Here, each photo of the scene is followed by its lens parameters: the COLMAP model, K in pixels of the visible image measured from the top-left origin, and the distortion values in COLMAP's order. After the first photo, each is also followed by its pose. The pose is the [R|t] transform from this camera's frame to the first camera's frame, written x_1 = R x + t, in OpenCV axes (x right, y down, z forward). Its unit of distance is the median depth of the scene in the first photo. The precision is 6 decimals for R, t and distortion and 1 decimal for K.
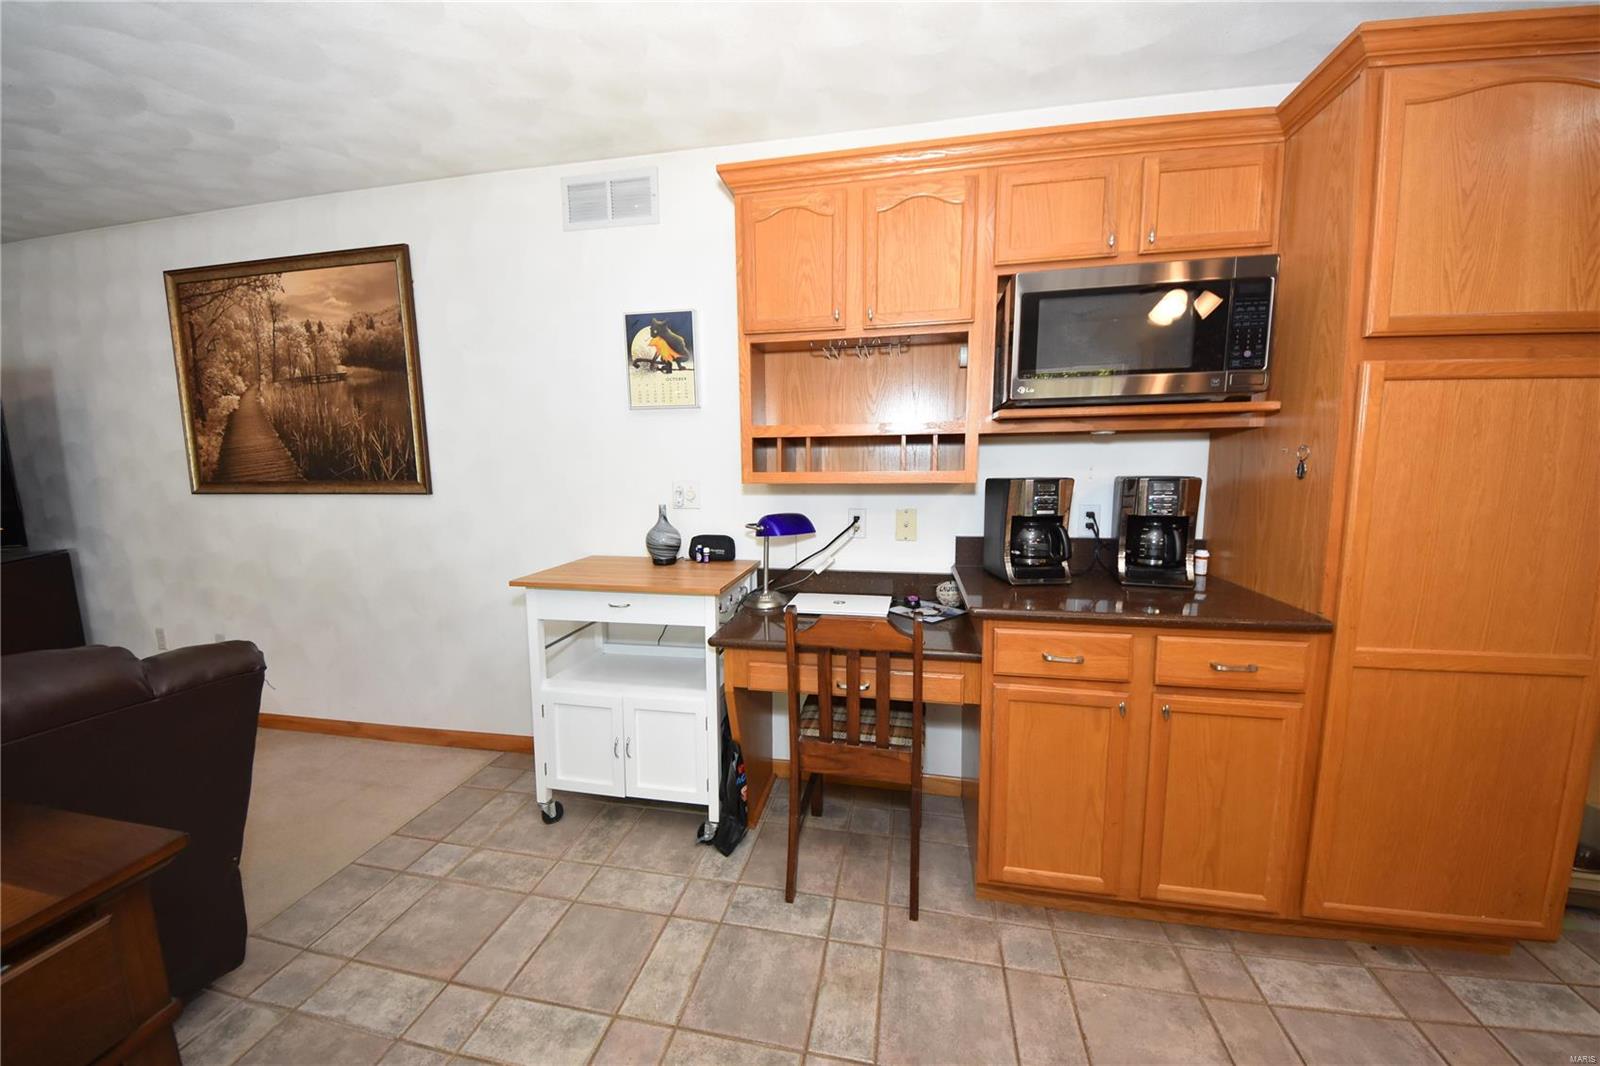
lens RADIAL K [[573.4, 0, 812.1], [0, 573.4, 536.2], [0, 0, 1]] dist [-0.002196, -0.007307]
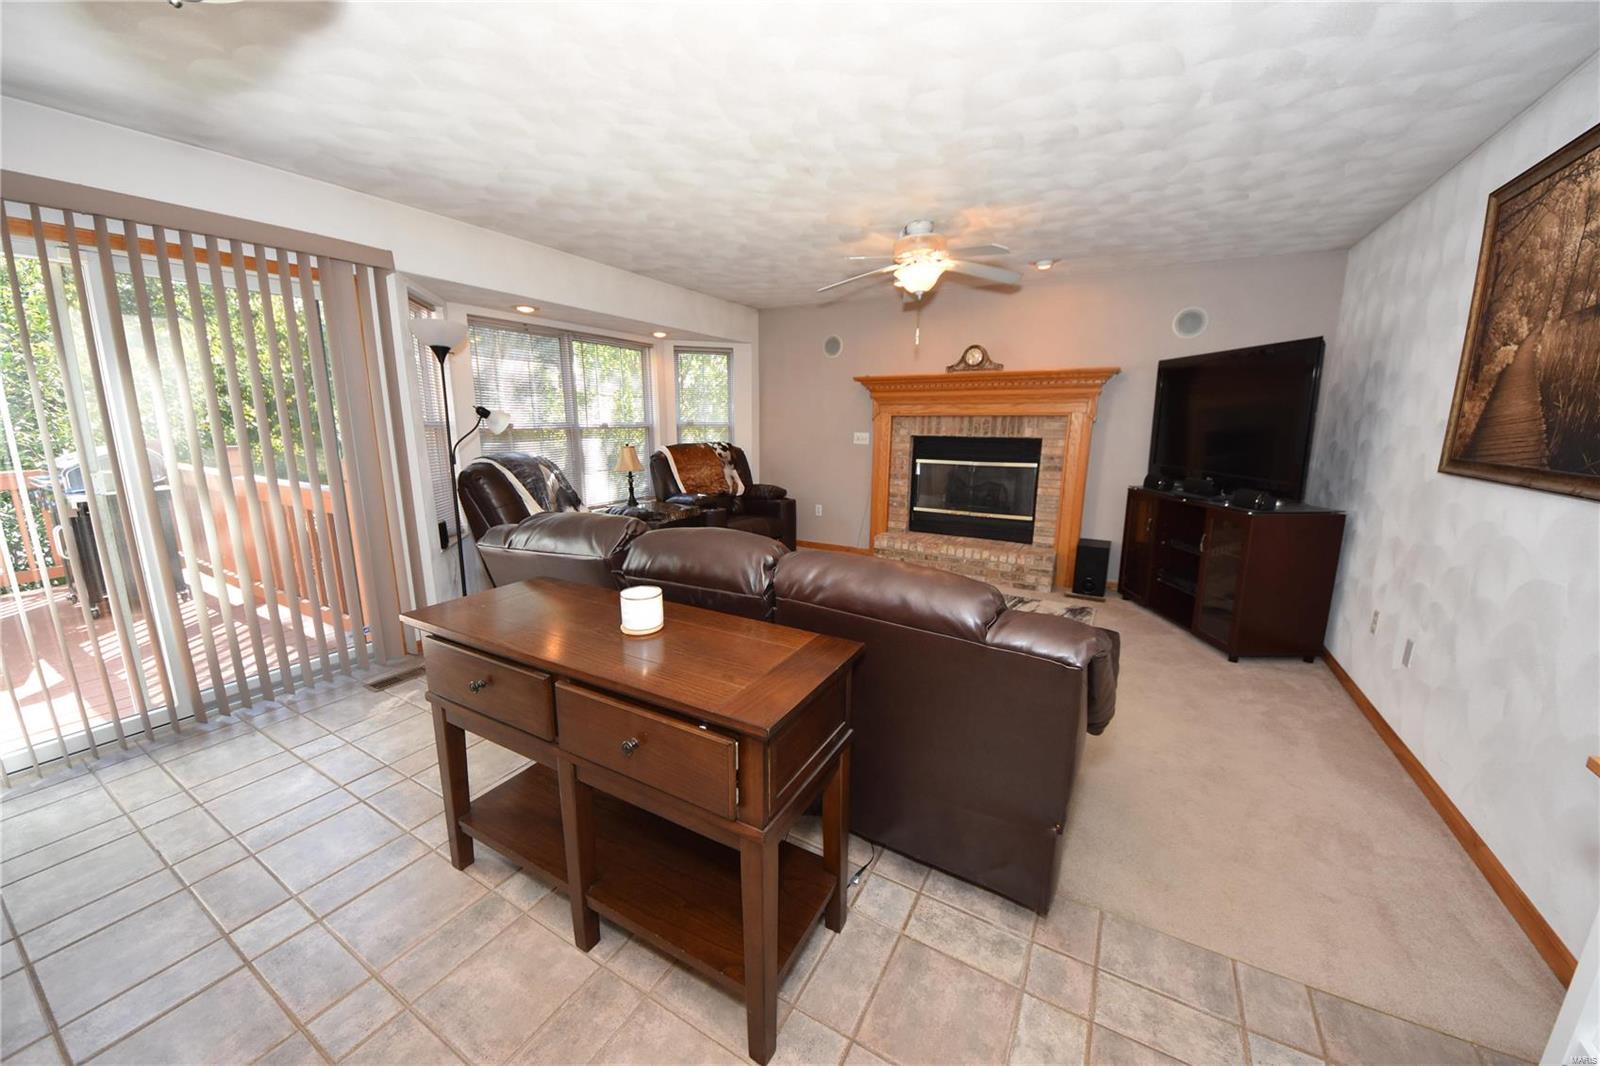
lens RADIAL K [[573.4, 0, 798.0], [0, 573.4, 533.8], [0, 0, 1]] dist [-0.002196, -0.007307]
pose [[-0.328274, 0.192293, -0.924802, -0.011434], [-0.137730, 0.958851, 0.248263, -0.095246], [0.934487, 0.208871, -0.288282, 0.565251]]
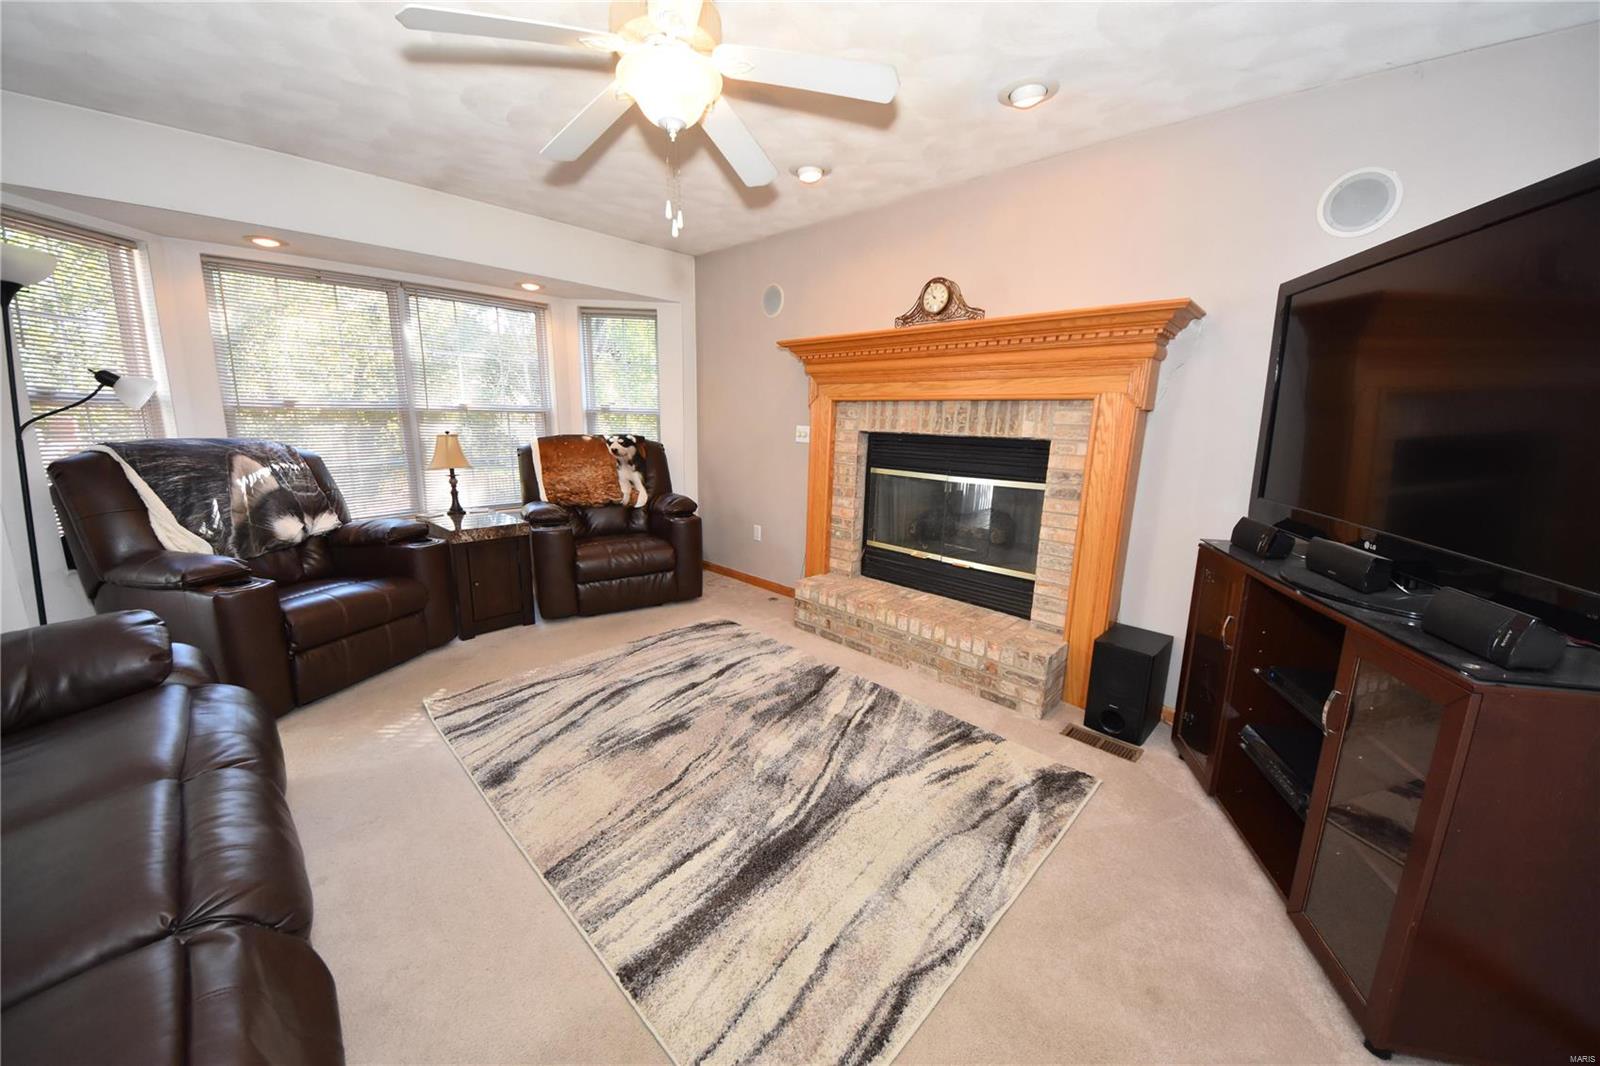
lens RADIAL K [[573.4, 0, 798.7], [0, 573.4, 531.1], [0, 0, 1]] dist [-0.002196, -0.007307]
pose [[-0.540971, 0.162372, -0.825219, -1.272278], [-0.139269, 0.950347, 0.278290, -0.113361], [0.829430, 0.265474, -0.491497, 1.008833]]
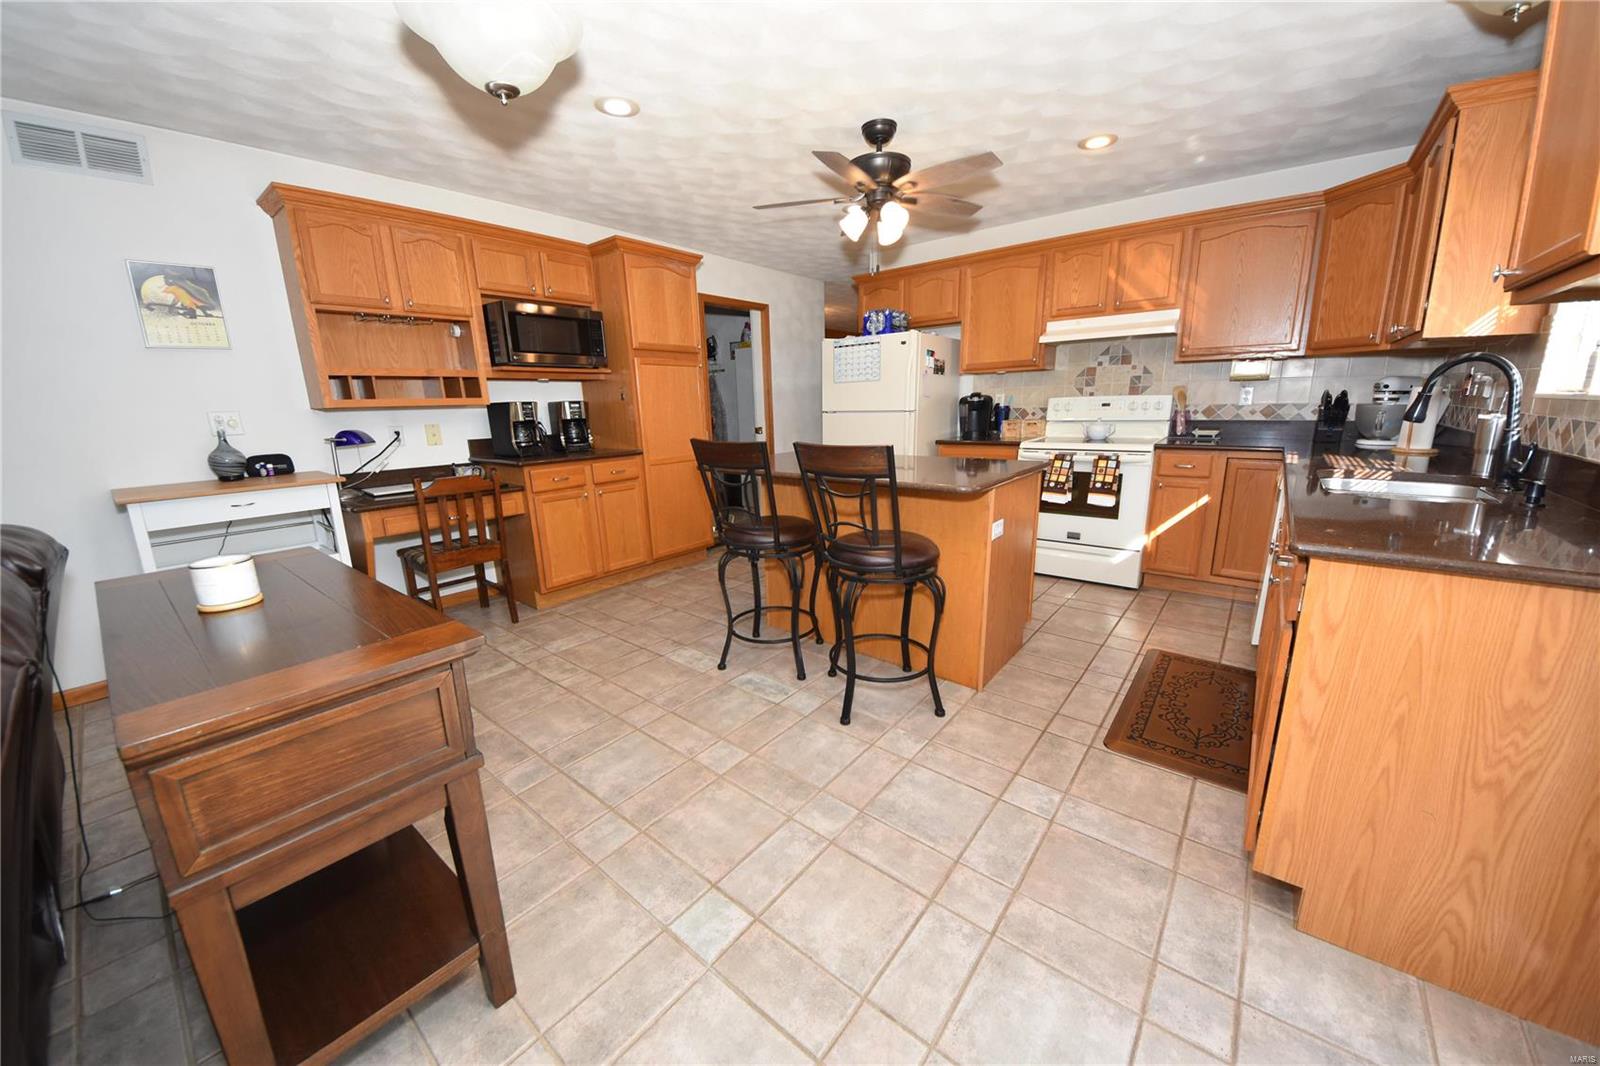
lens RADIAL K [[573.4, 0, 797.8], [0, 573.4, 541.5], [0, 0, 1]] dist [-0.002196, -0.007307]
pose [[0.474706, -0.204037, 0.856168, -0.907355], [0.137672, 0.977998, 0.156737, 0.185652], [-0.869310, 0.043467, 0.492352, -0.766797]]
